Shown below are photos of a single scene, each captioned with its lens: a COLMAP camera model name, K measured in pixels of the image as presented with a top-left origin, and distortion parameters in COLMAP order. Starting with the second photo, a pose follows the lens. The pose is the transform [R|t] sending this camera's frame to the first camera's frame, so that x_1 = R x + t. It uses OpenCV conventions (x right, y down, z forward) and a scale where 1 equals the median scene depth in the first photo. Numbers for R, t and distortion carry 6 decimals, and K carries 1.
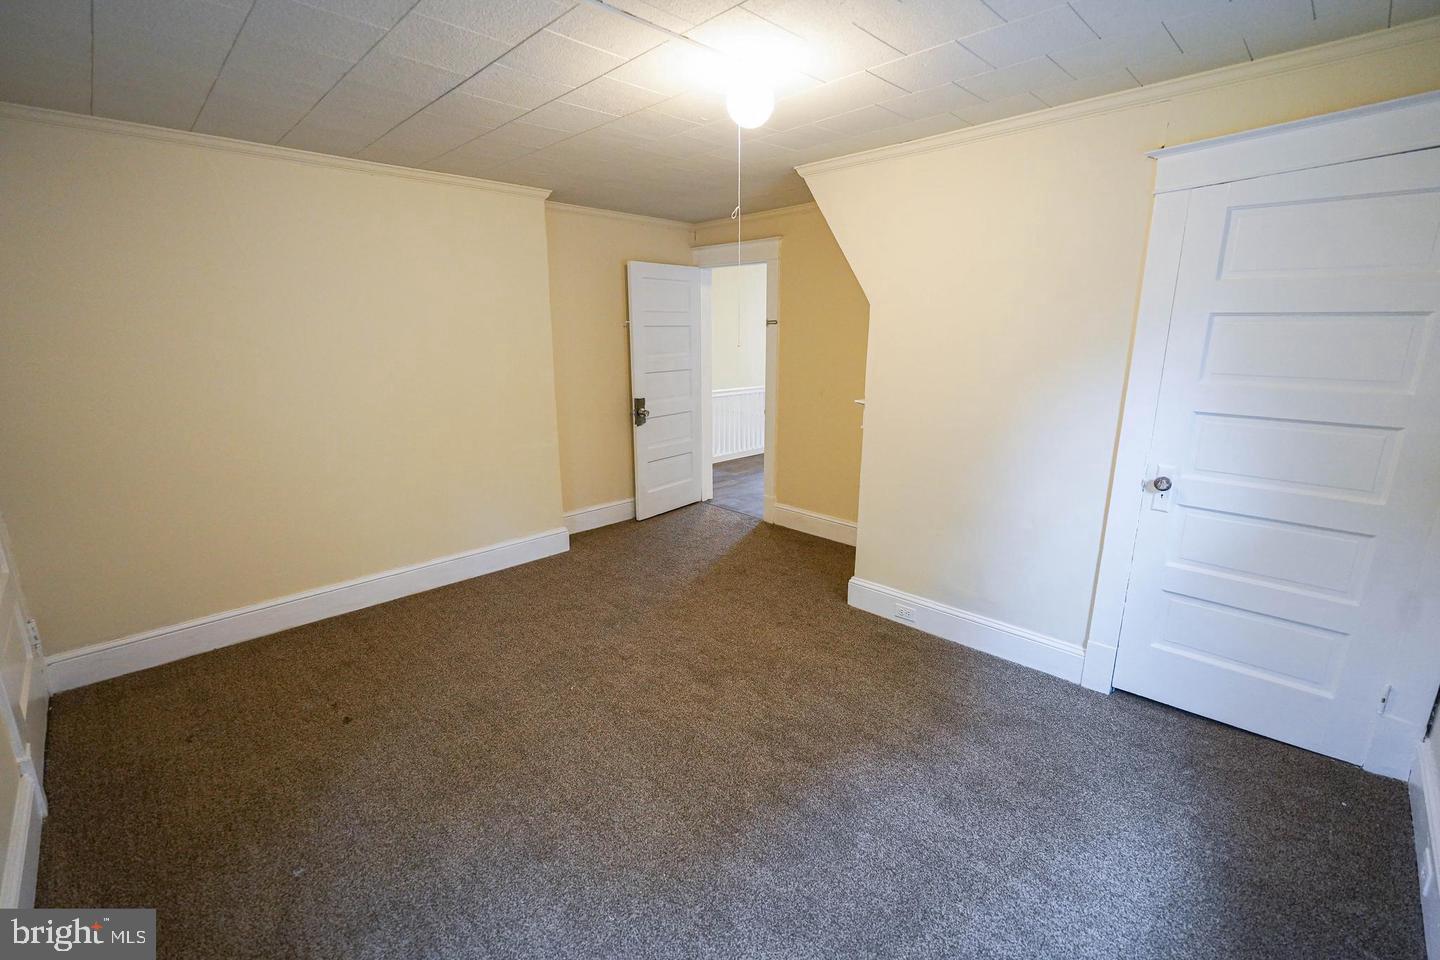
lens RADIAL K [[635.0, 0, 720.0], [0, 635.0, 480.0], [0, 0, 1]] dist [-0.000884, -0.000196]
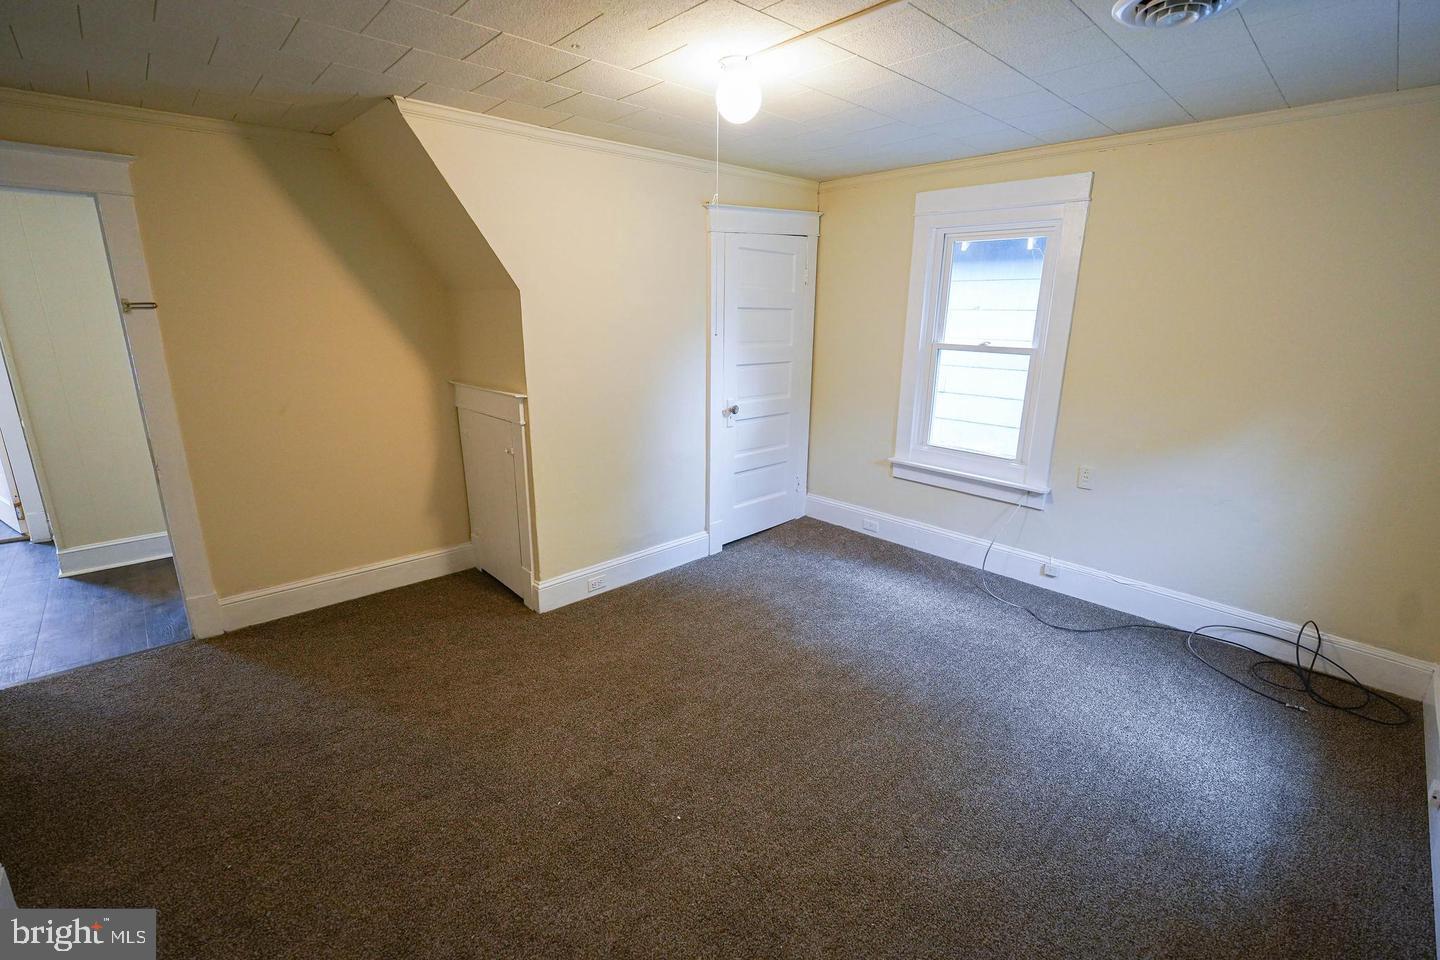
lens RADIAL K [[623.4, 0, 720.0], [0, 623.4, 480.0], [0, 0, 1]] dist [-0.002220, -0.000162]
pose [[0.043029, -0.256161, 0.965676, -0.733708], [0.231891, 0.942735, 0.239743, -0.174251], [-0.971790, 0.213615, 0.099967, 0.718318]]
